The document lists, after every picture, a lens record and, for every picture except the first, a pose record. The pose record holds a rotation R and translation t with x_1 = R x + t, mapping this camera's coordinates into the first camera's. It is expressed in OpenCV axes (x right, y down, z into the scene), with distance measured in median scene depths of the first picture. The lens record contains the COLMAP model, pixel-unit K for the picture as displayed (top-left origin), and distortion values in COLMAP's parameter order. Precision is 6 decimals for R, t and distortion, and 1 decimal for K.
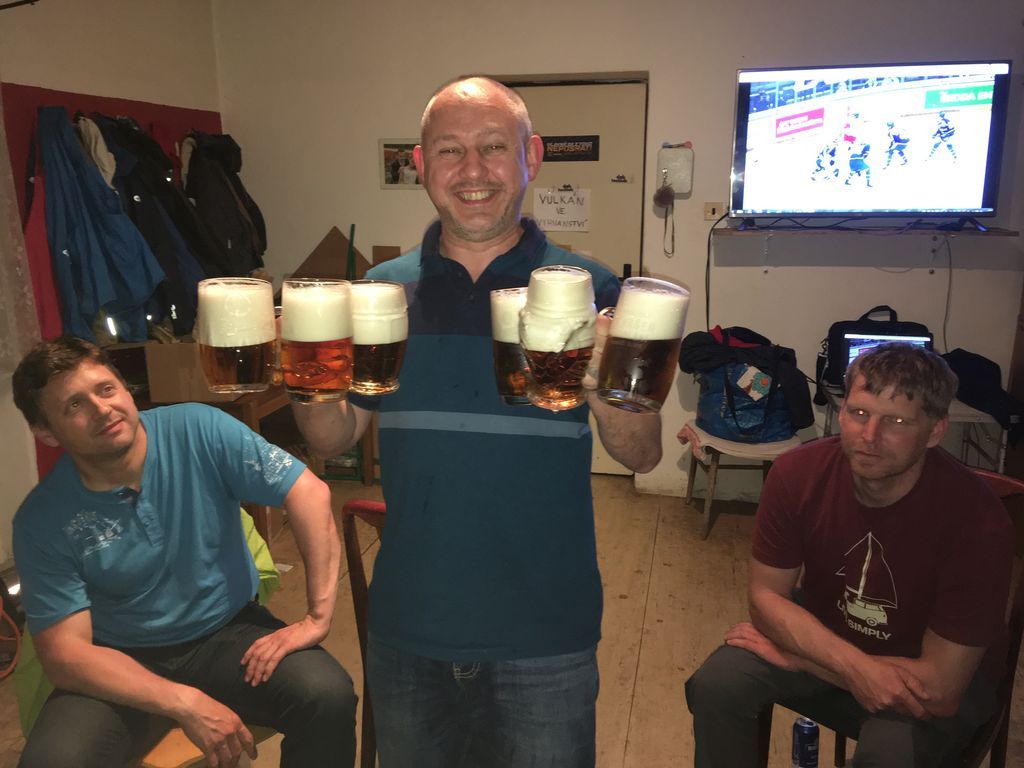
lens RADIAL K [[867.3, 0, 516.6], [0, 867.3, 378.3], [0, 0, 1]] dist [0.107582, -0.152143]
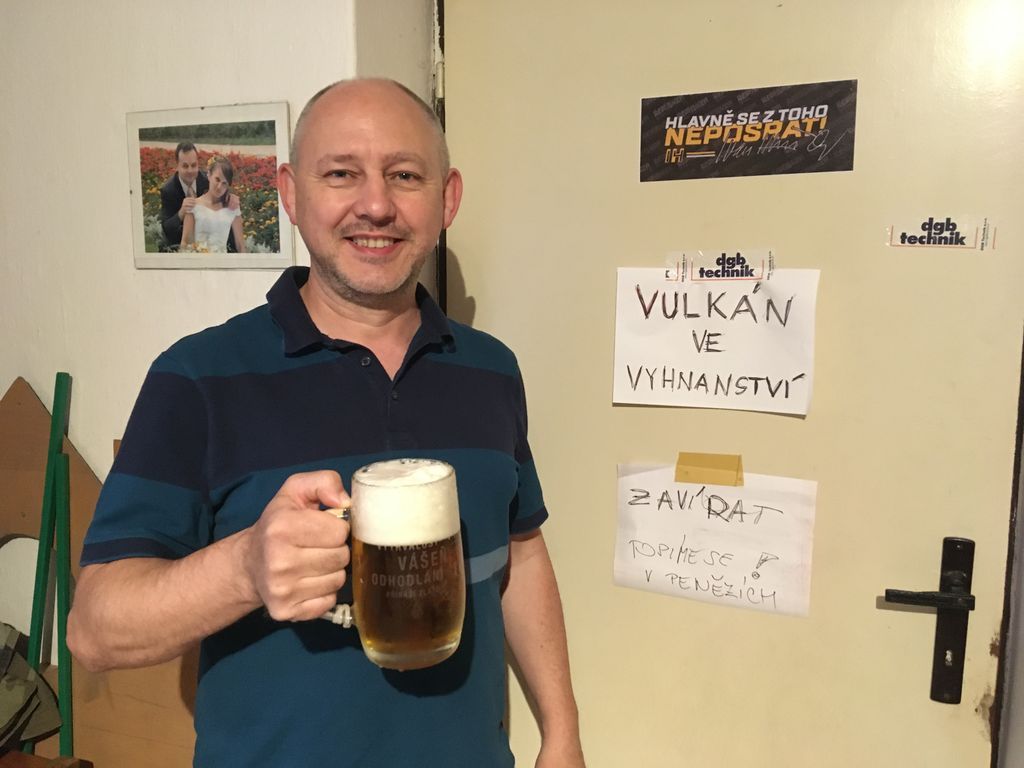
lens RADIAL K [[867.3, 0, 509.5], [0, 867.3, 383.1], [0, 0, 1]] dist [0.107582, -0.152143]
pose [[0.986900, 0.022667, -0.159731, 0.034577], [-0.038341, 0.994668, -0.095736, -0.159667], [0.156709, 0.100606, 0.982507, 0.757424]]
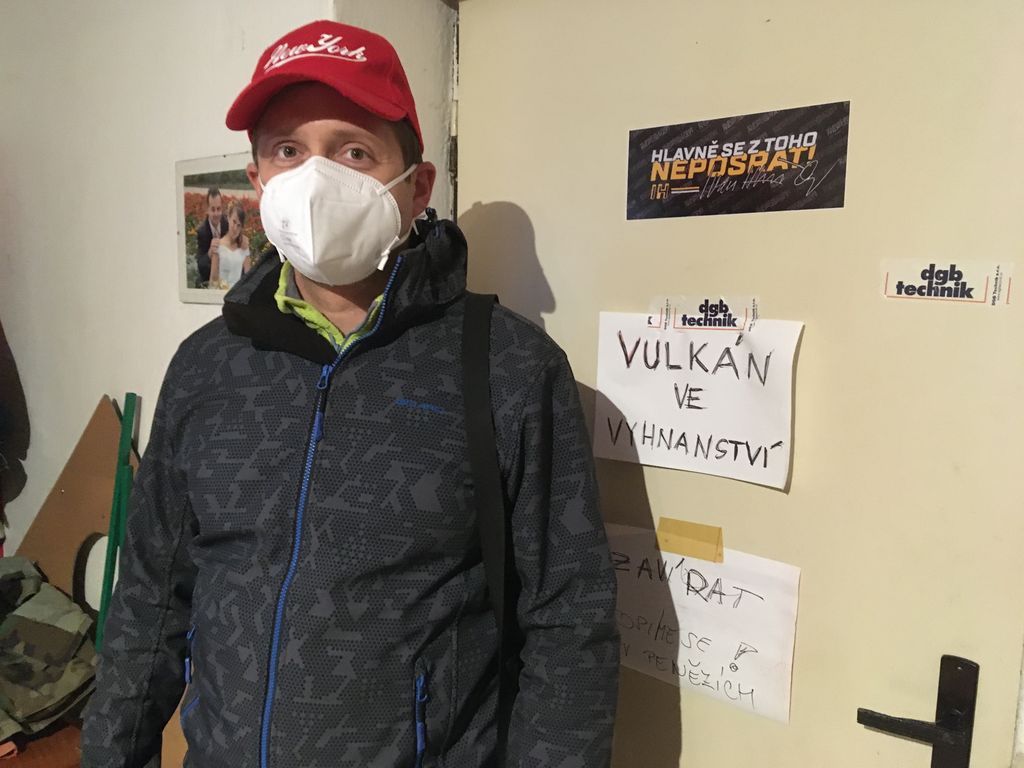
lens RADIAL K [[867.3, 0, 513.7], [0, 867.3, 380.5], [0, 0, 1]] dist [0.107582, -0.152143]
pose [[0.889721, 0.063595, -0.452053, 0.133421], [-0.117373, 0.988826, -0.091902, -0.180601], [0.441158, 0.134826, 0.887244, 0.801755]]
